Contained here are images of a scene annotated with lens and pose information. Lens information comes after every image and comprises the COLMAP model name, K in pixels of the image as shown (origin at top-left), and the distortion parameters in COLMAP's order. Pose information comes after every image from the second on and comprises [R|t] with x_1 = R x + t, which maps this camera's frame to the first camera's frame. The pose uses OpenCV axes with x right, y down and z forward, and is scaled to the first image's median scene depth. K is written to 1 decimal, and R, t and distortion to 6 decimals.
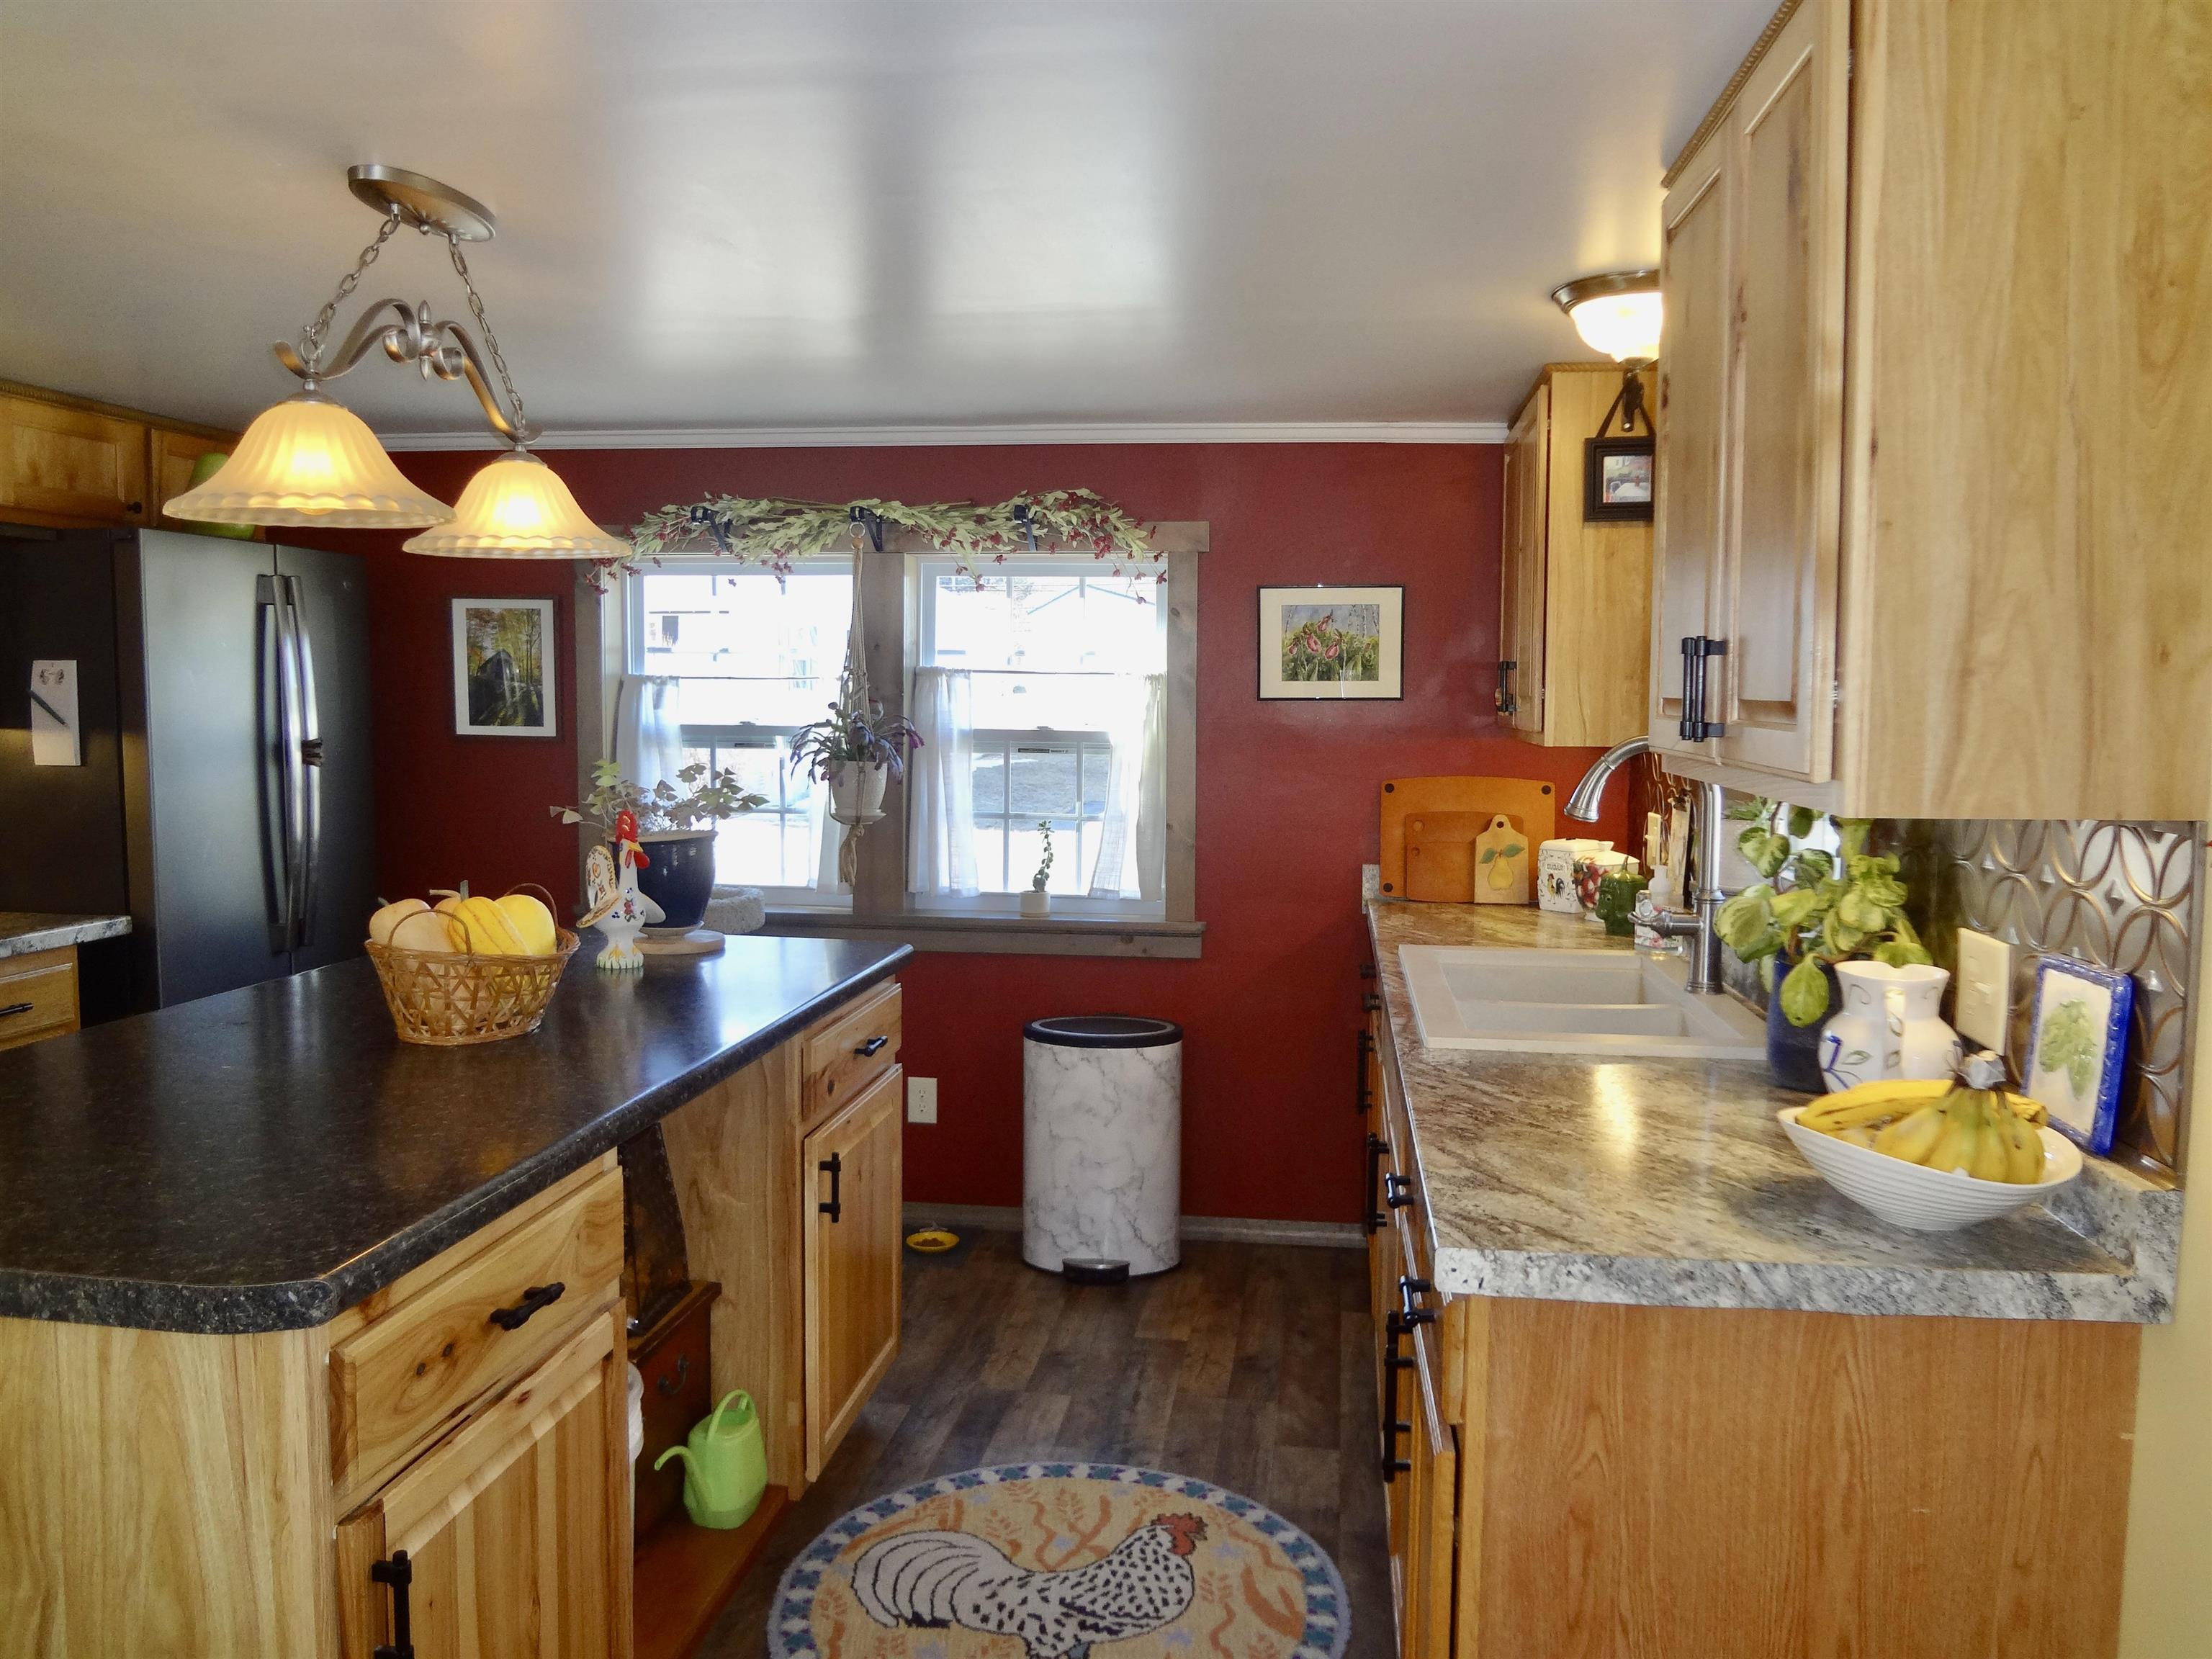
lens RADIAL K [[1642.5, 0, 1098.5], [0, 1642.5, 839.4], [0, 0, 1]] dist [-0.057686, 0.018139]
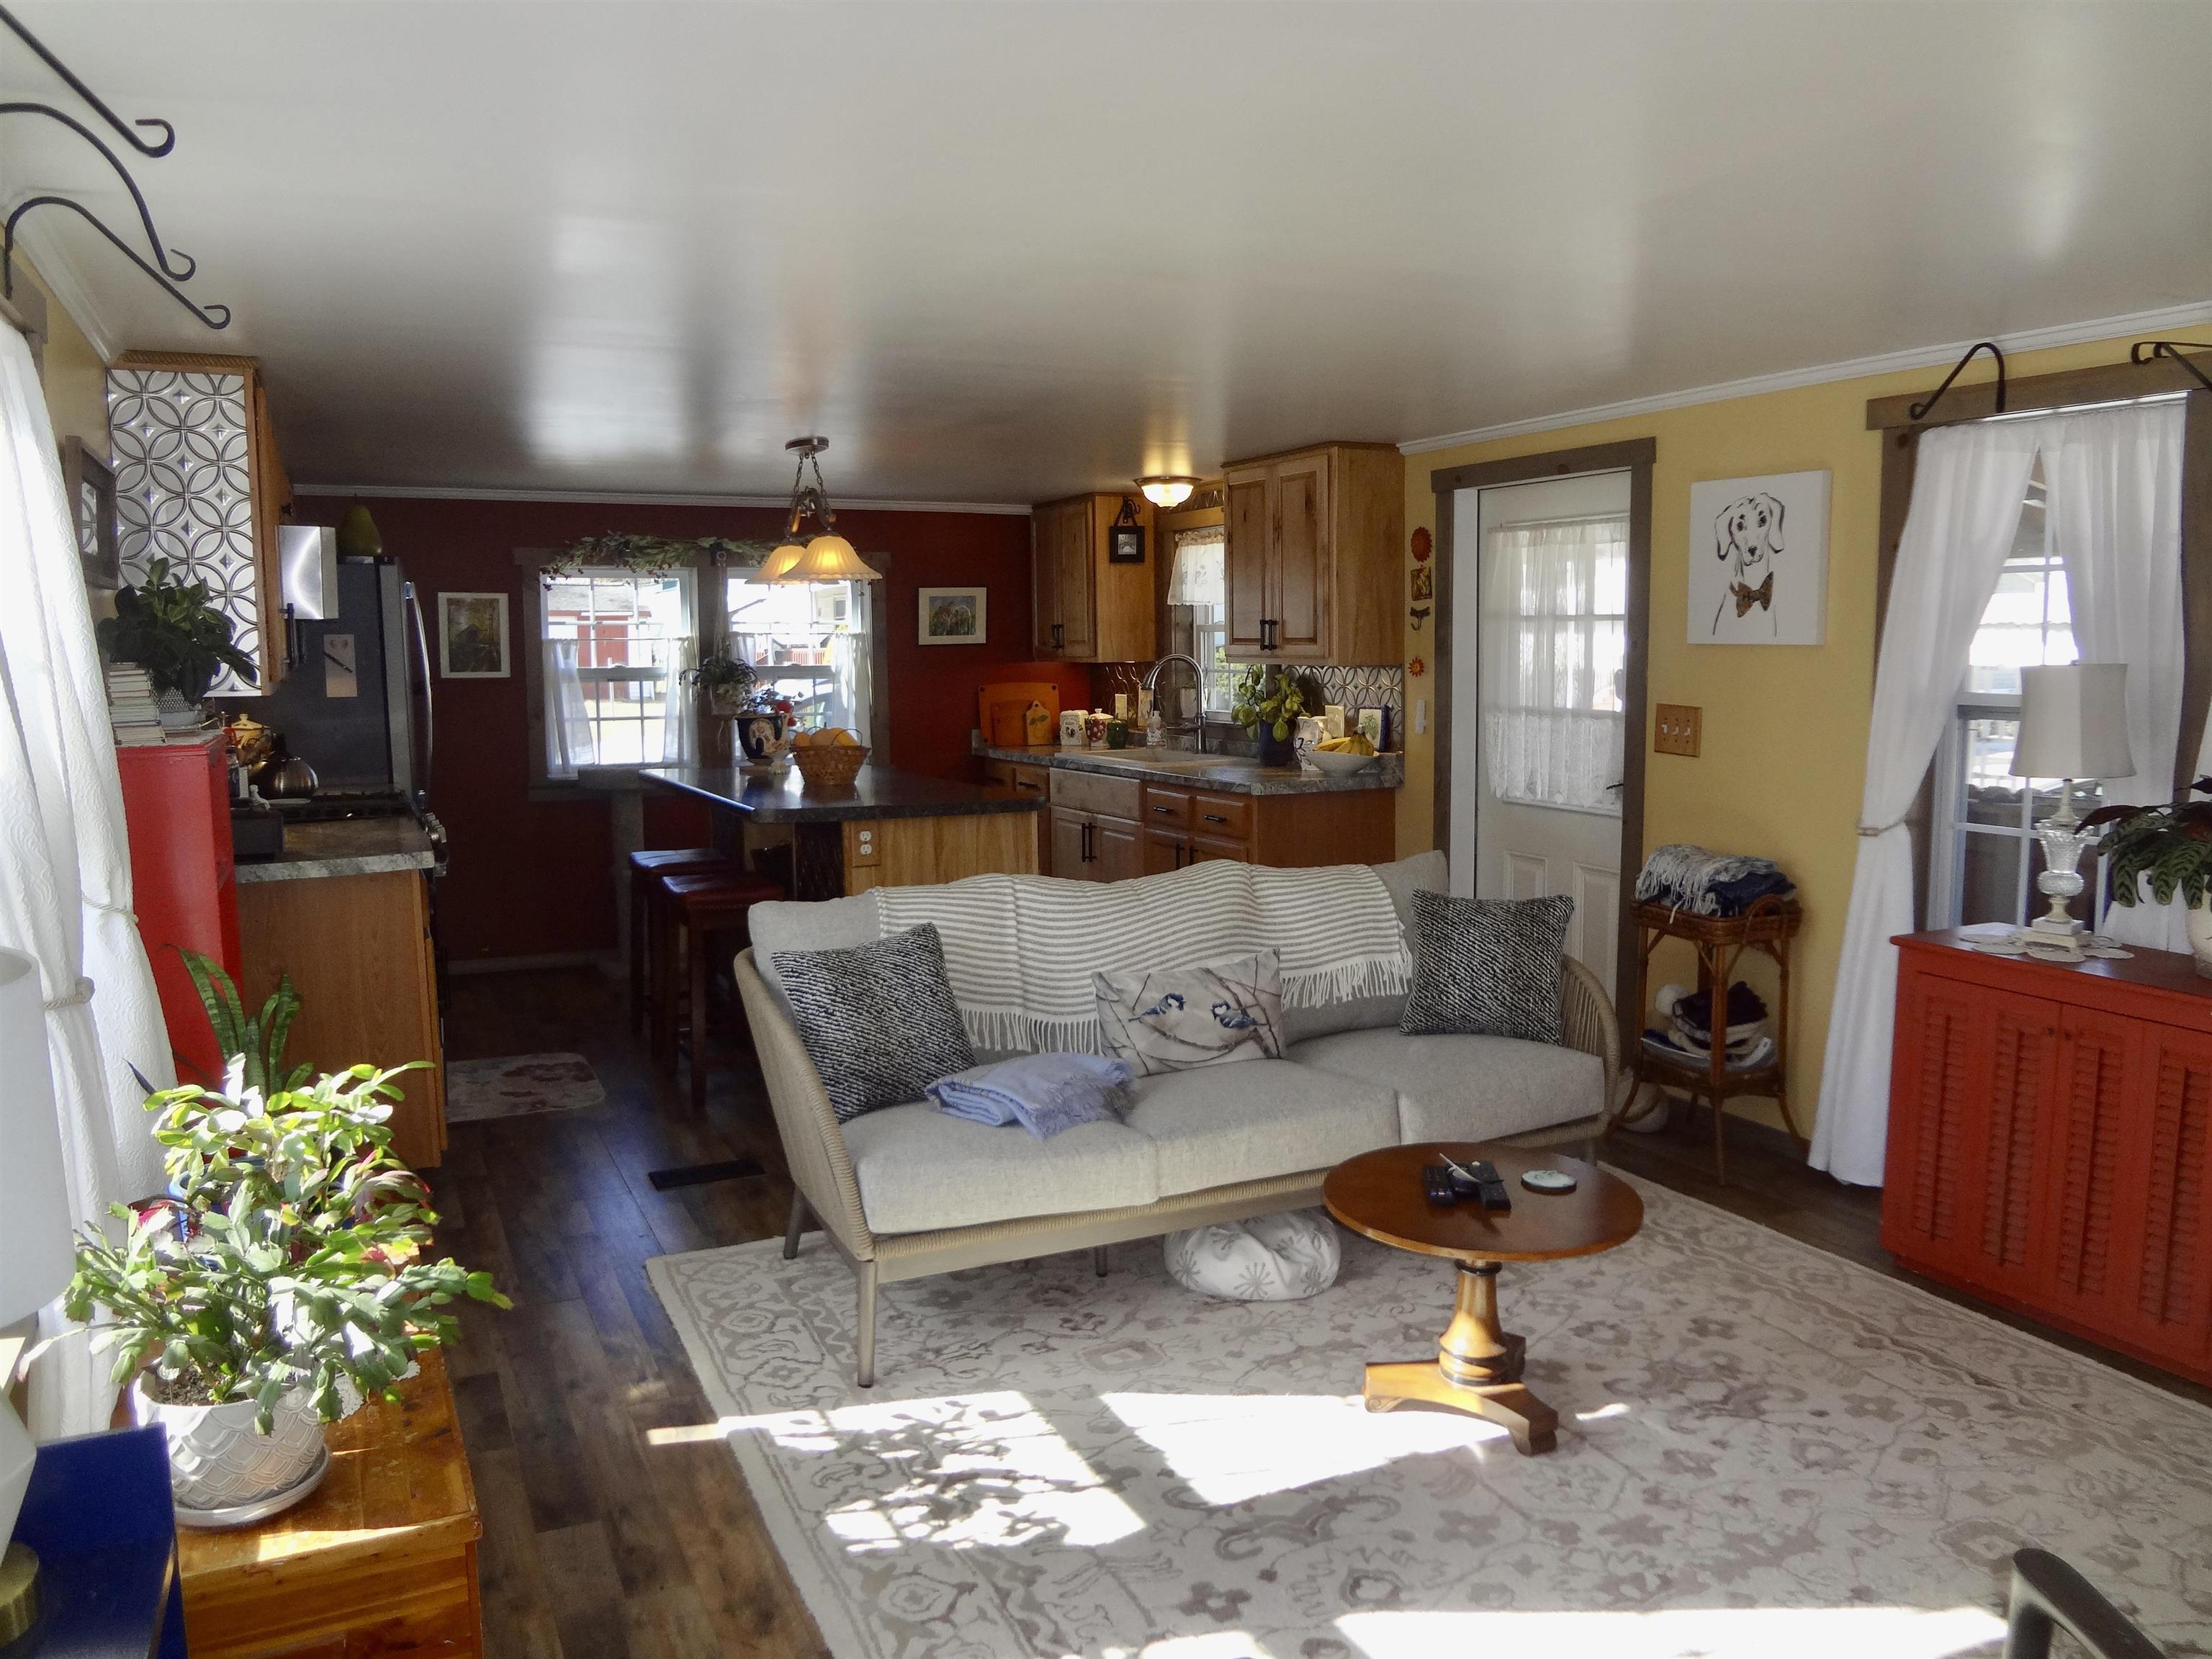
lens RADIAL K [[1642.5, 0, 1098.5], [0, 1642.5, 839.4], [0, 0, 1]] dist [-0.057686, 0.018139]
pose [[0.839945, -0.081306, 0.536546, -0.778130], [0.065977, 0.996678, 0.047746, 0.063150], [-0.538645, -0.004704, 0.842519, -0.732695]]
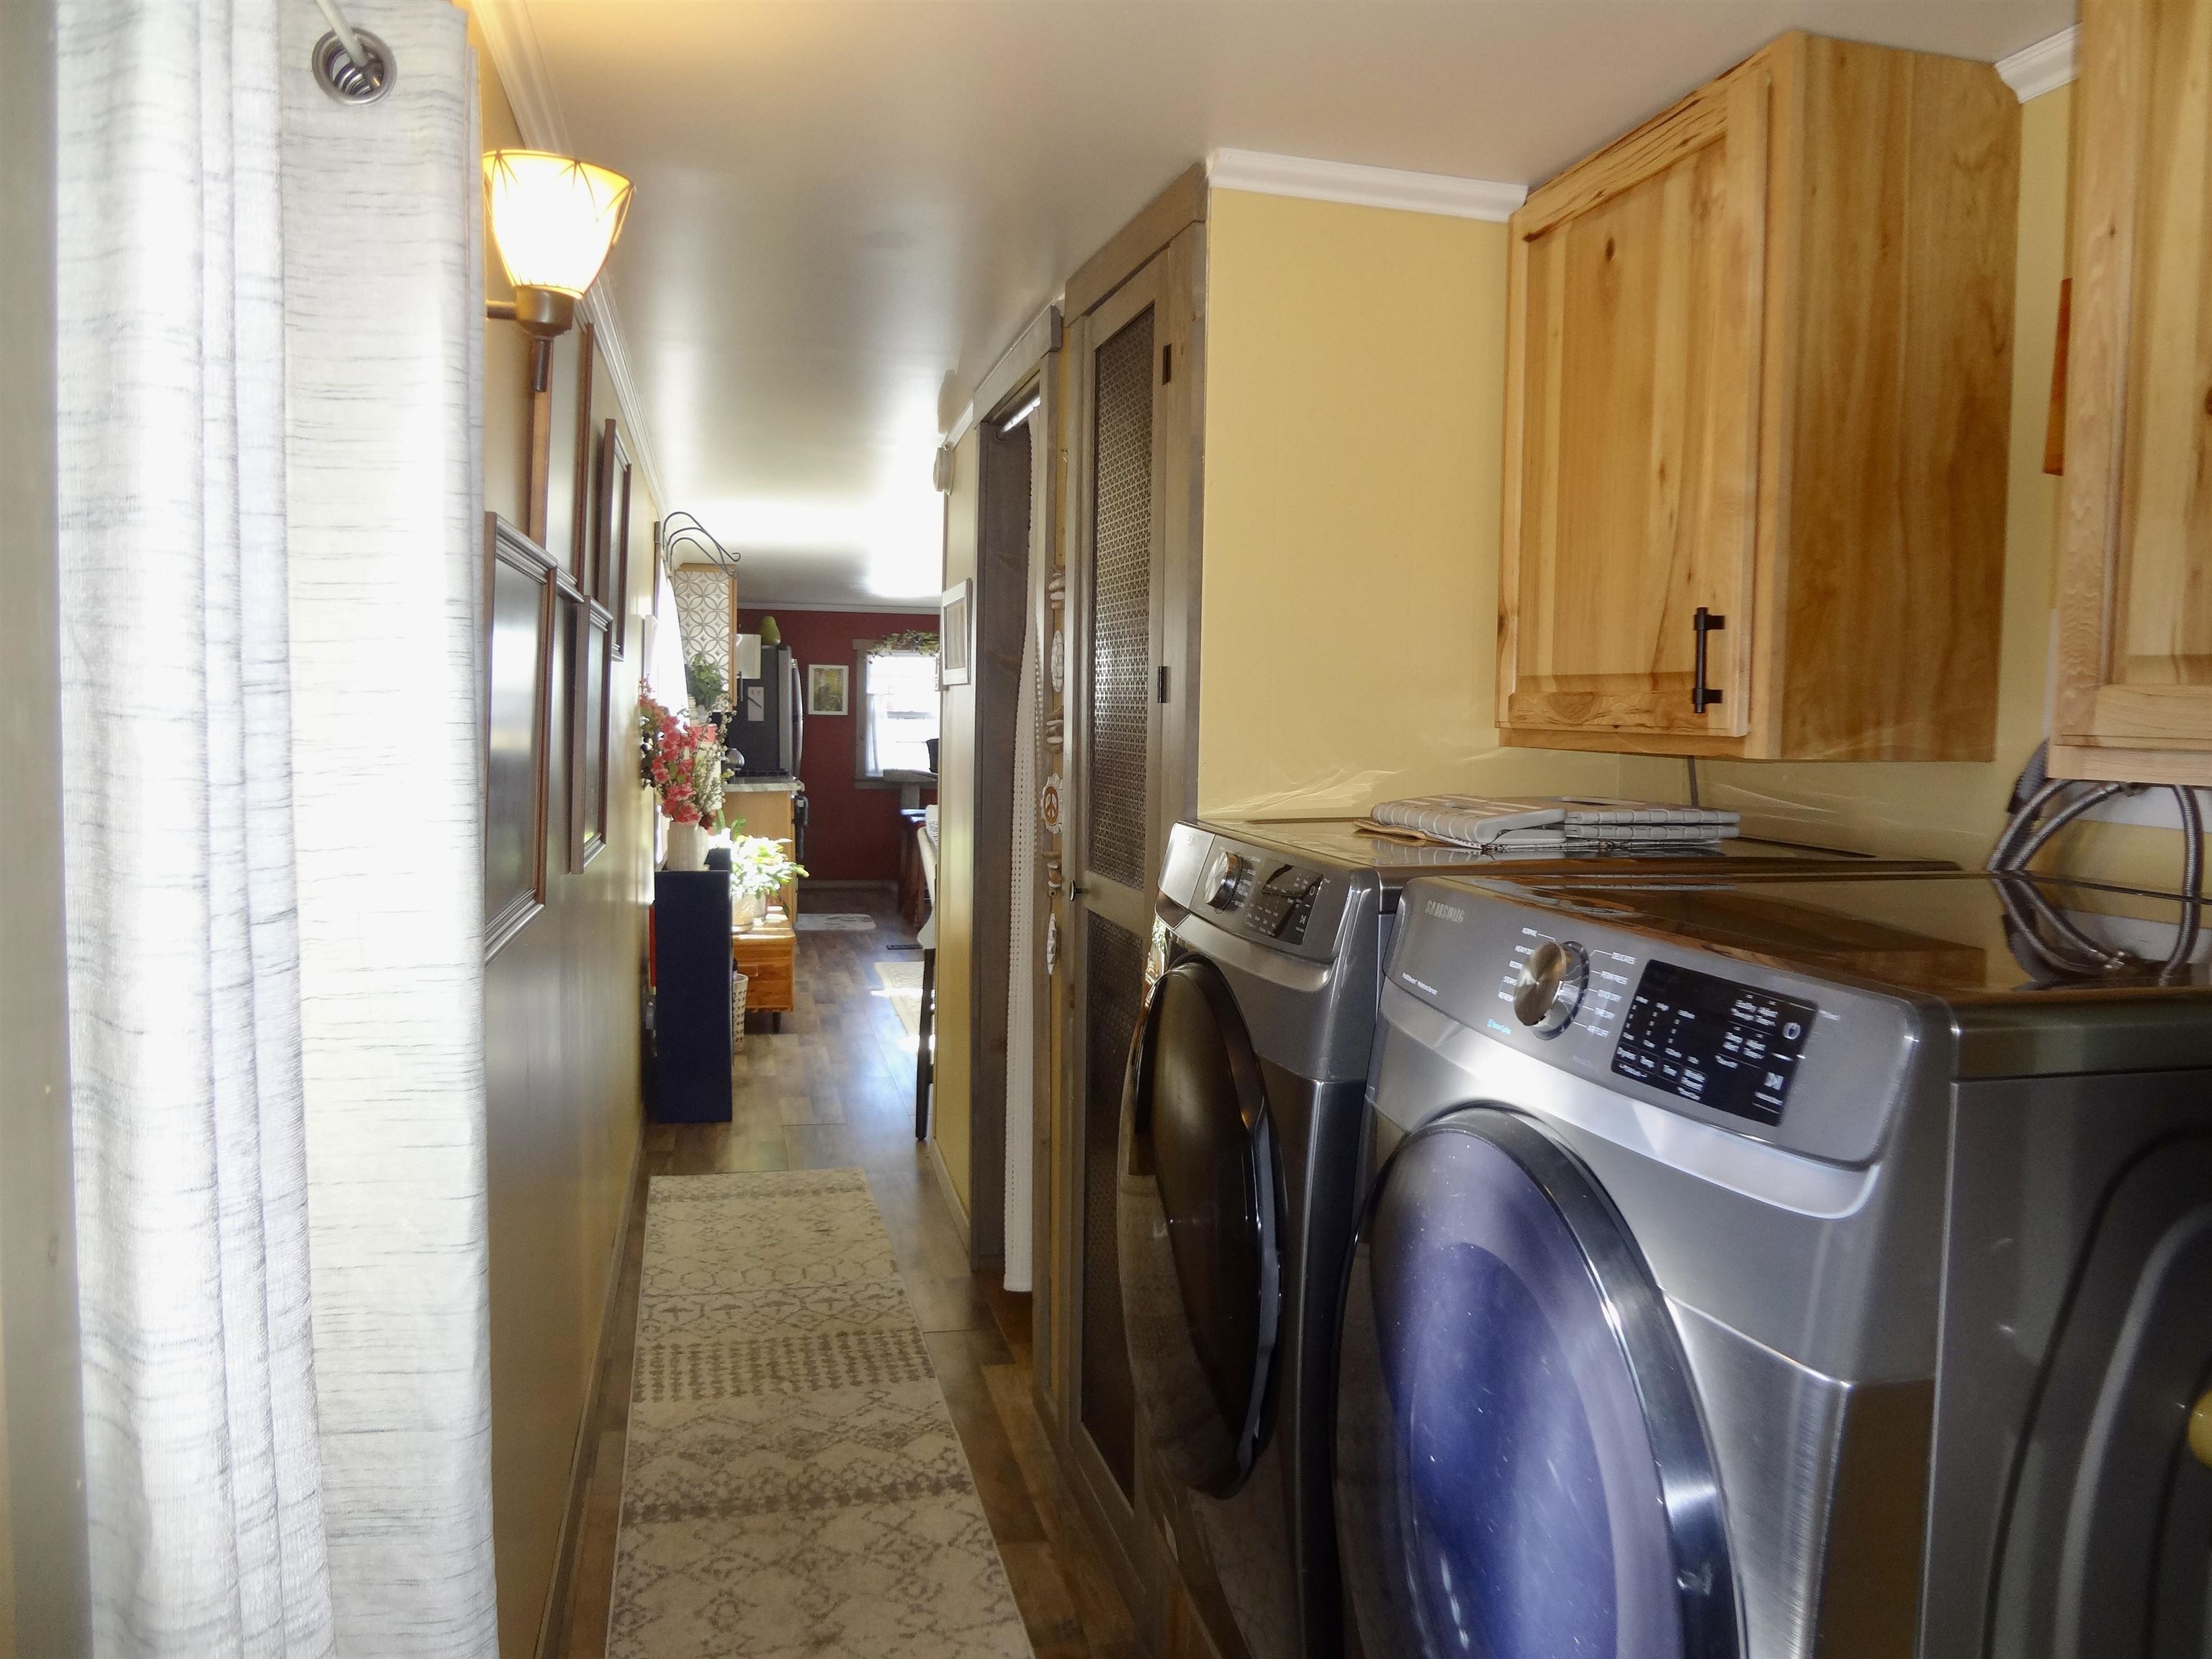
lens RADIAL K [[1642.5, 0, 1098.5], [0, 1642.5, 839.4], [0, 0, 1]] dist [-0.057686, 0.018139]
pose [[0.936896, -0.022609, 0.348877, -0.978741], [0.025980, 0.999650, -0.004986, 0.187266], [-0.348642, 0.013735, 0.937155, -1.892243]]
